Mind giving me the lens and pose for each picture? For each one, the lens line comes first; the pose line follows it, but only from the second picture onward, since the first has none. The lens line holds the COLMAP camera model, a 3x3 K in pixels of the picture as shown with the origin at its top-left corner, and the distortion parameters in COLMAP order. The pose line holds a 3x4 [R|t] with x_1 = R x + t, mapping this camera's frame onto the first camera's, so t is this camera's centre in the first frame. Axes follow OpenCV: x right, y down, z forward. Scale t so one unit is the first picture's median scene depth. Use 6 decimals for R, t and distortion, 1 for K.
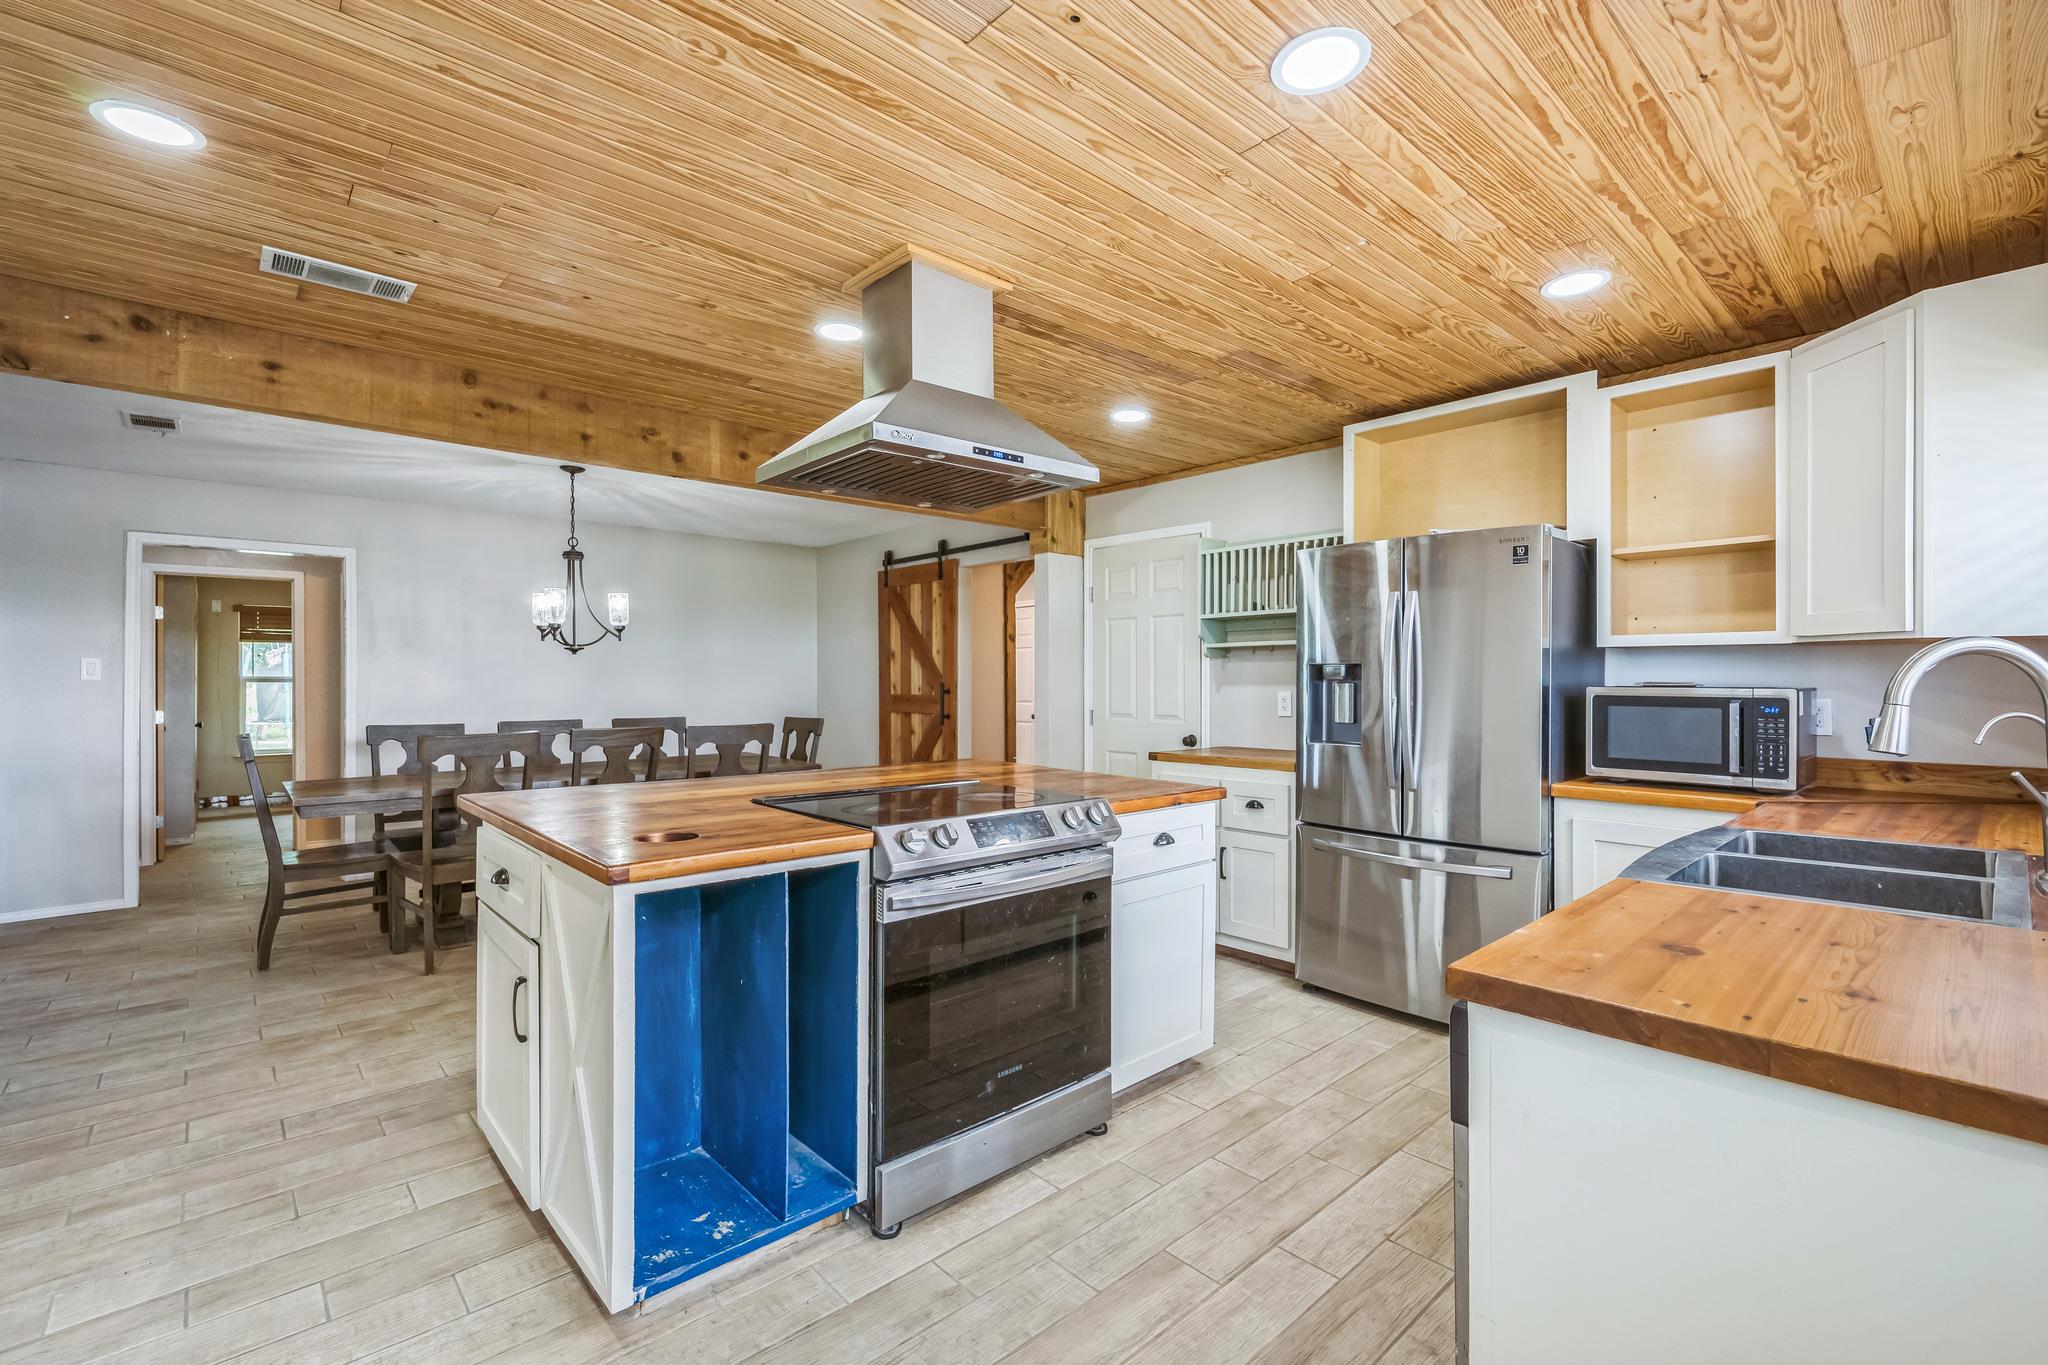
lens RADIAL K [[894.4, 0, 1024.0], [0, 894.4, 682.5], [0, 0, 1]] dist [0.000489, 0.000110]
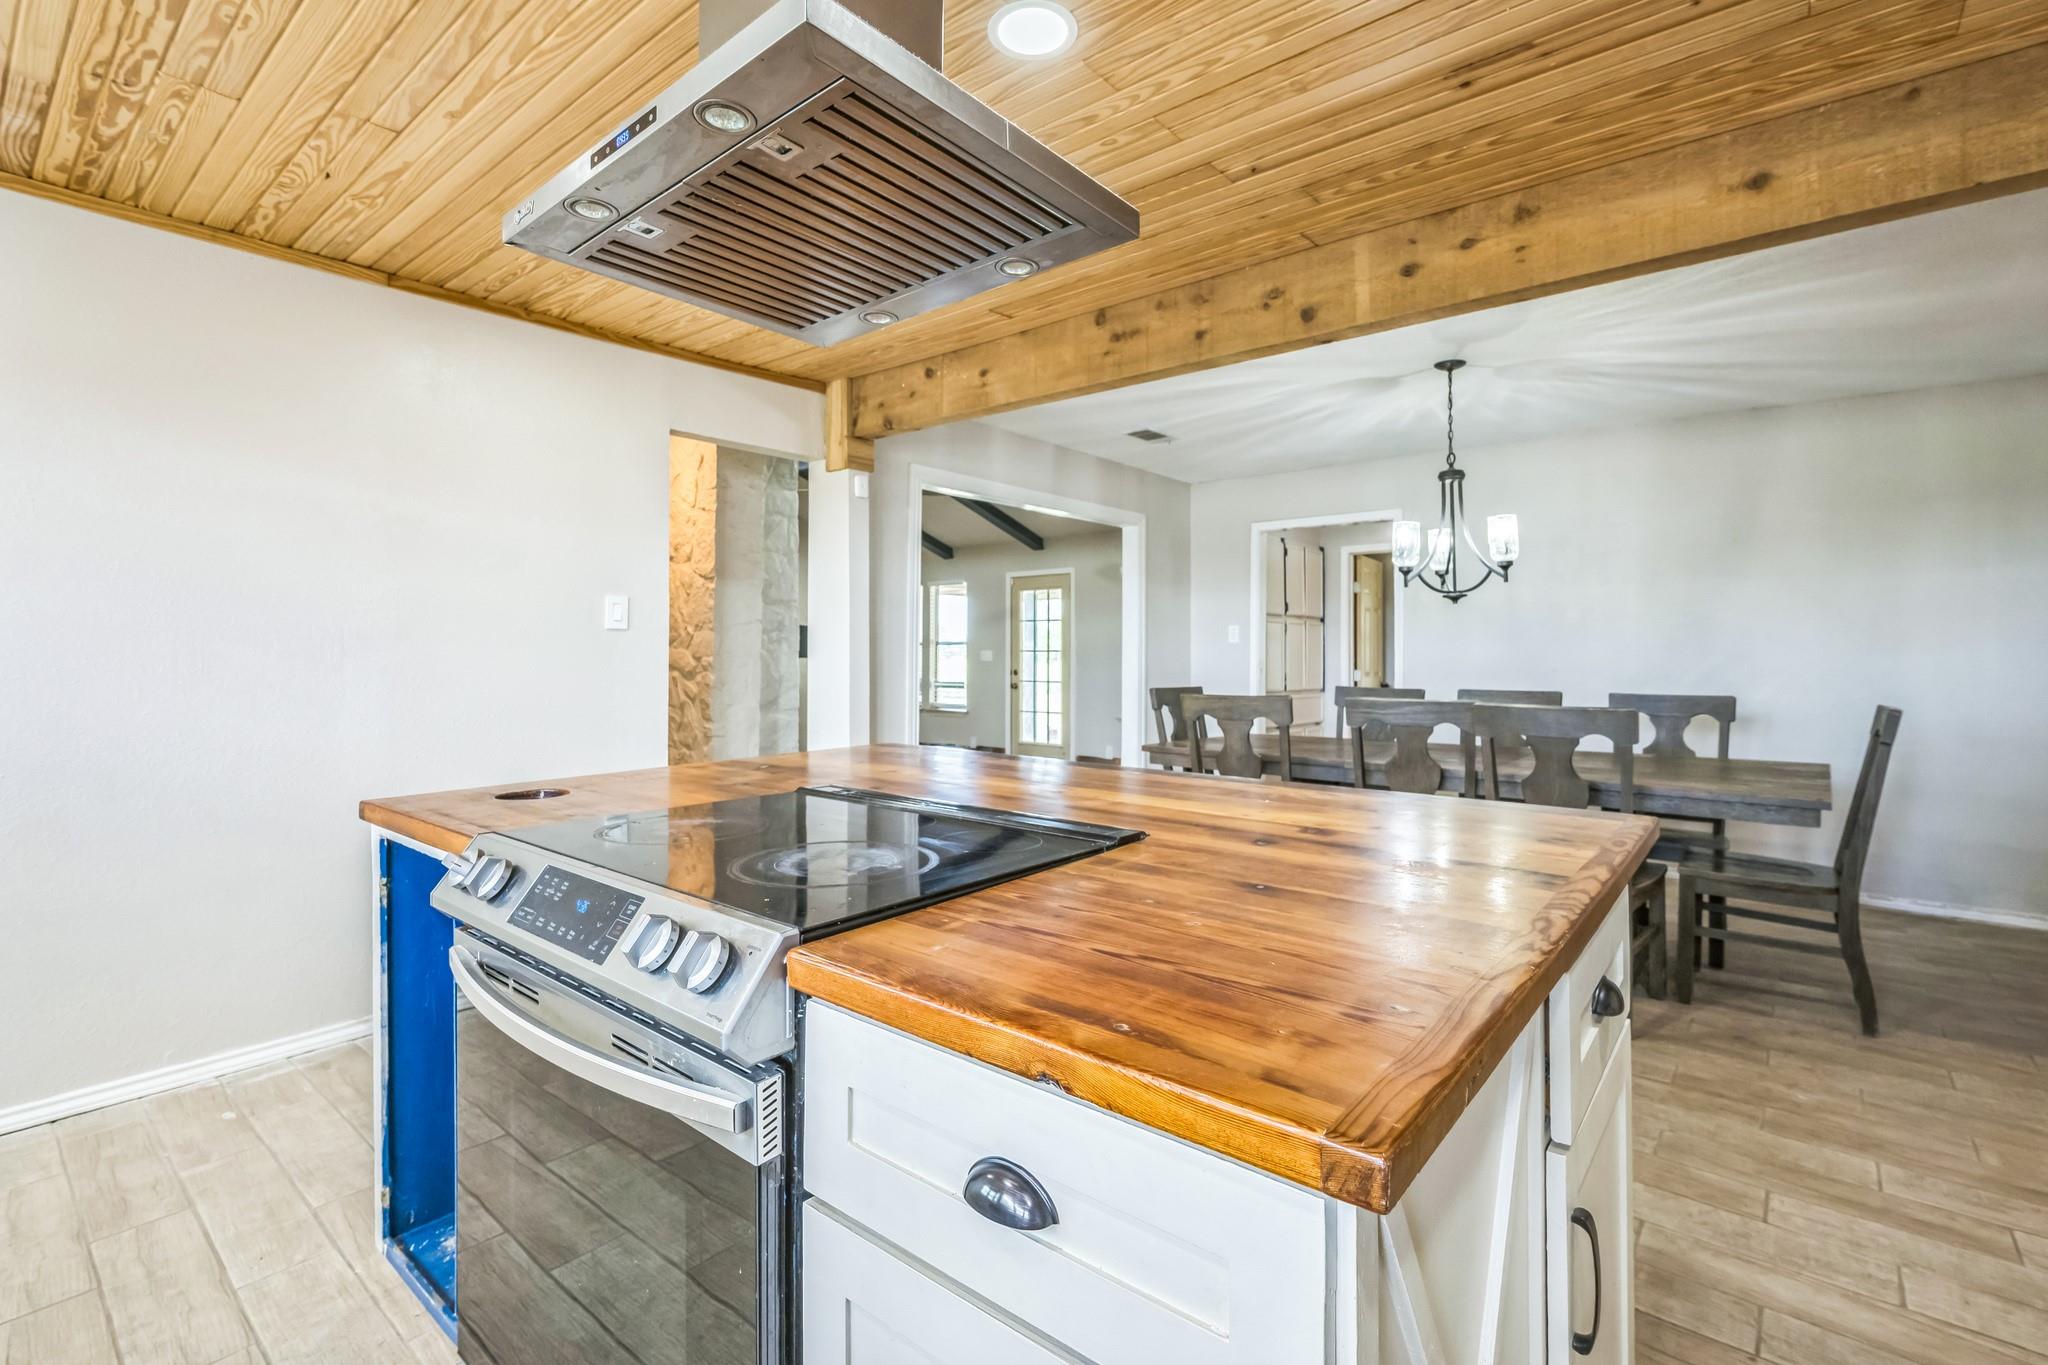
lens RADIAL K [[924.0, 0, 1017.8], [0, 924.0, 625.5], [0, 0, 1]] dist [0.001063, 0.000066]
pose [[0.133347, -0.025406, -0.990744, 0.302905], [-0.007040, 0.999622, -0.026582, 0.014306], [0.991044, 0.010519, 0.133118, 0.691515]]
